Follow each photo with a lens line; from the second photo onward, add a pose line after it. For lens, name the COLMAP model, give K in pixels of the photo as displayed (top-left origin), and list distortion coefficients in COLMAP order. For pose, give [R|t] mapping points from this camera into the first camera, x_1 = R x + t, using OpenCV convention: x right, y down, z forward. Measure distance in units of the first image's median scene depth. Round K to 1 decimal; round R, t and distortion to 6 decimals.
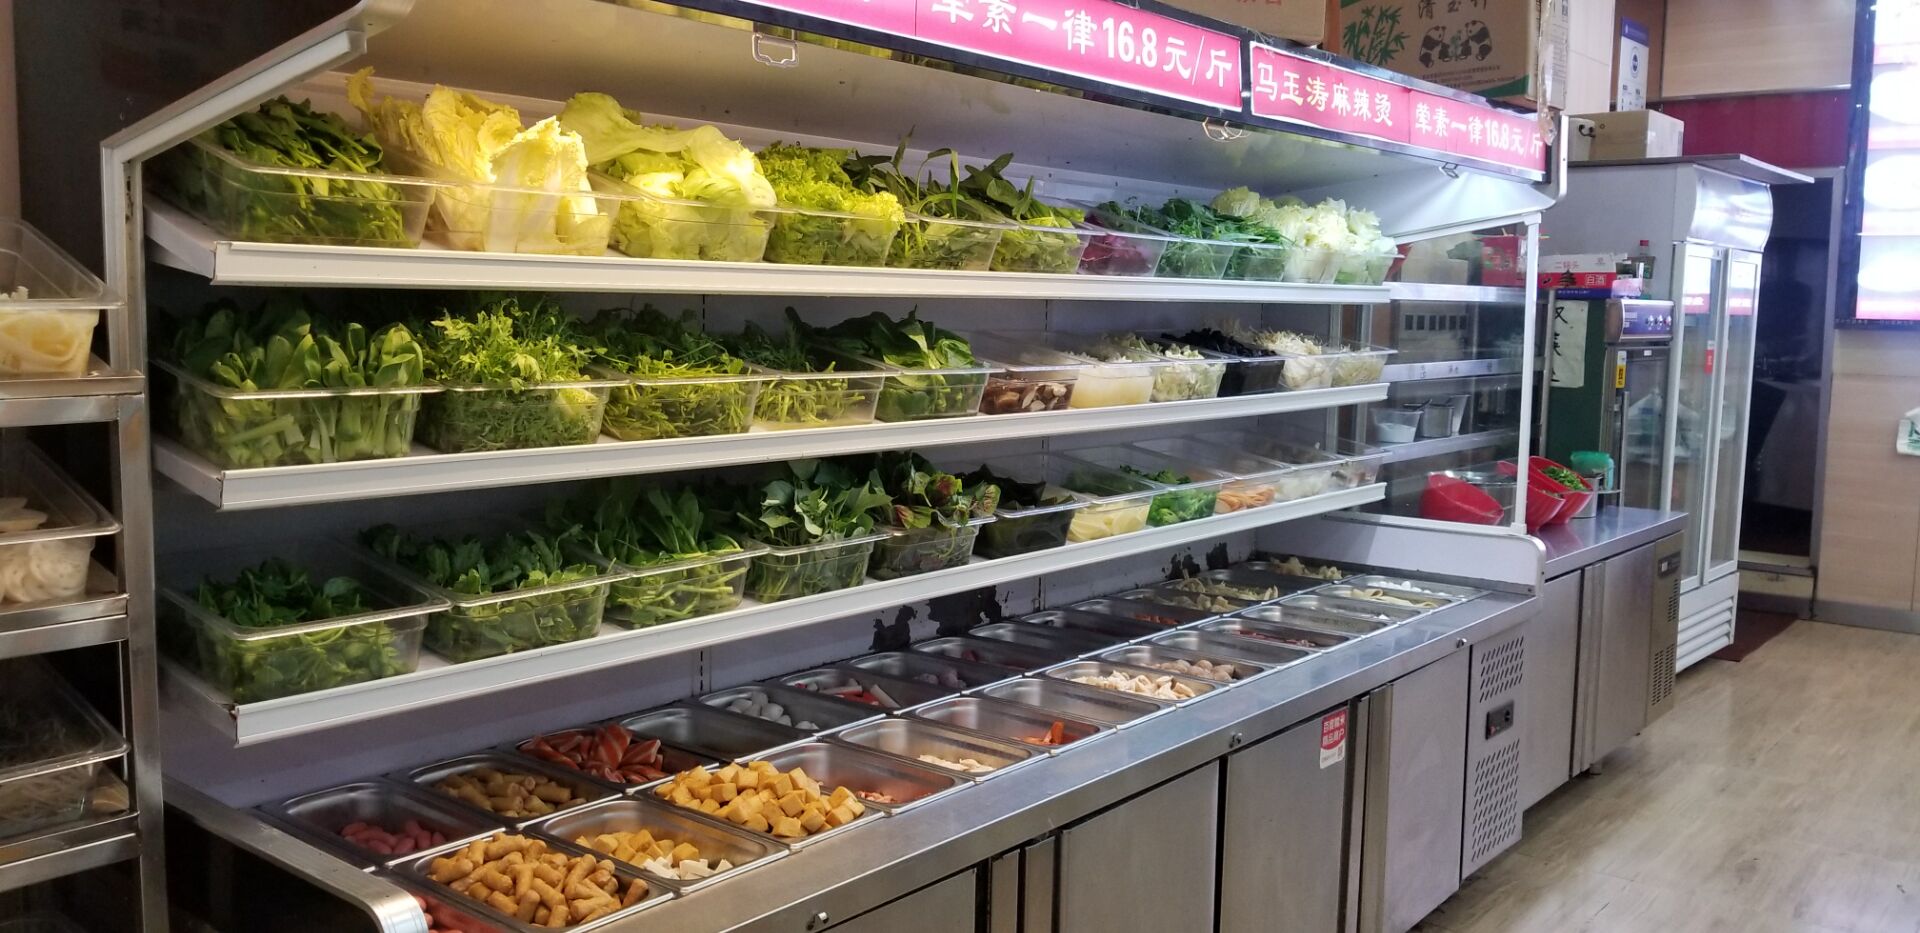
lens RADIAL K [[1526.6, 0, 960.0], [0, 1526.6, 466.5], [0, 0, 1]] dist [-0.000508, -0.000962]
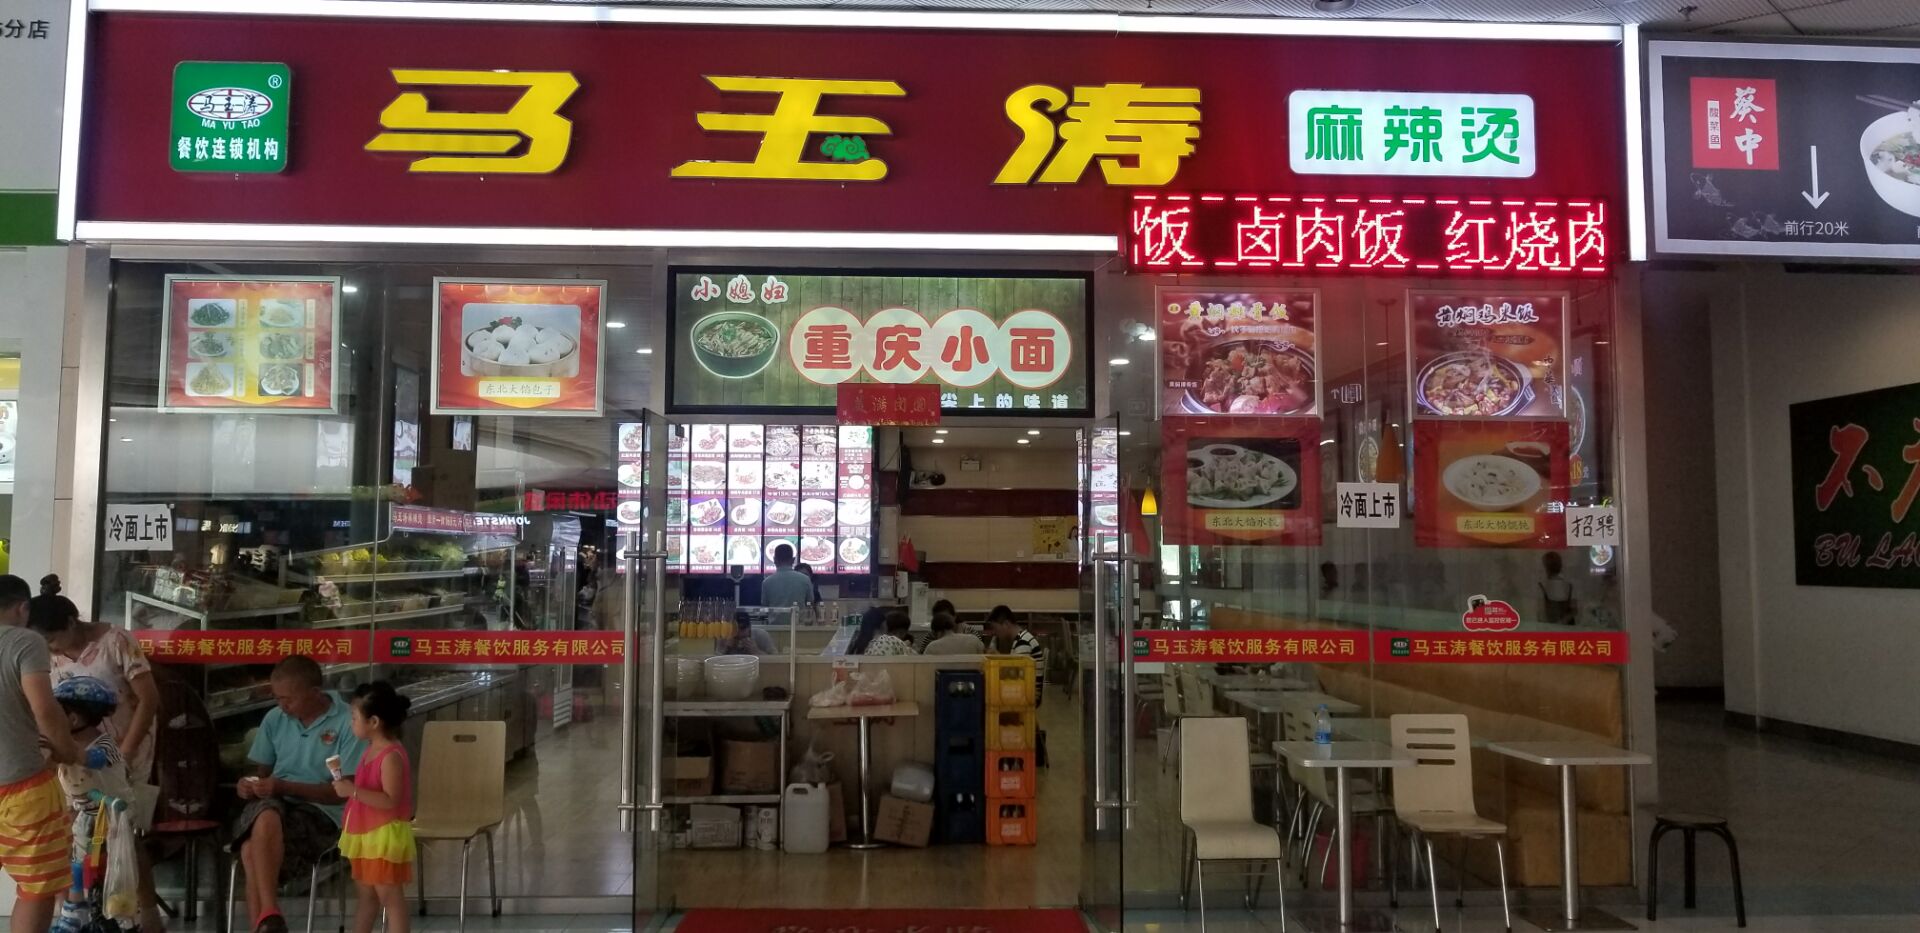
lens RADIAL K [[1484.2, 0, 957.5], [0, 1484.2, 426.5], [0, 0, 1]] dist [0.007890, 0.000683]
pose [[0.729577, 0.047101, 0.682274, -0.525852], [0.079379, 0.985051, -0.152886, 0.061570], [-0.679276, 0.165700, 0.714932, -0.903773]]
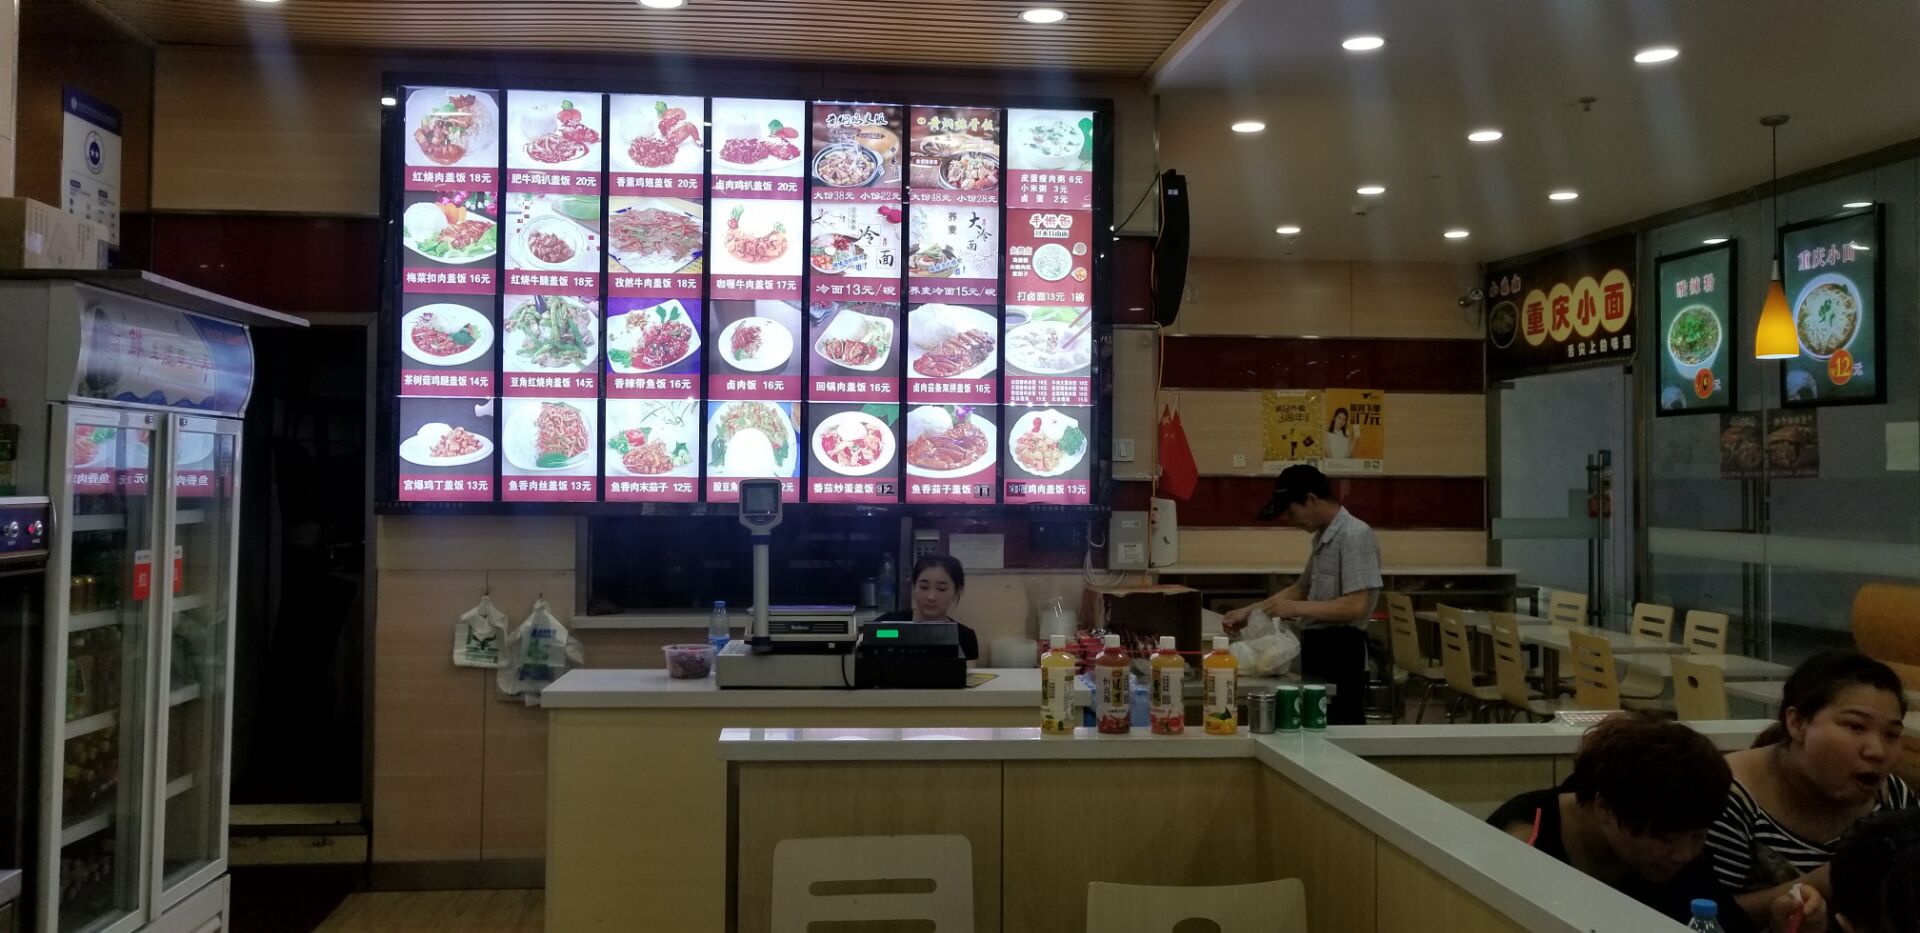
lens RADIAL K [[1484.2, 0, 957.5], [0, 1484.2, 426.5], [0, 0, 1]] dist [0.007890, 0.000683]
pose [[0.697487, 0.011339, 0.716508, 0.232777], [0.078225, 0.992695, -0.091858, -0.041336], [-0.712315, 0.120119, 0.691505, 0.248246]]
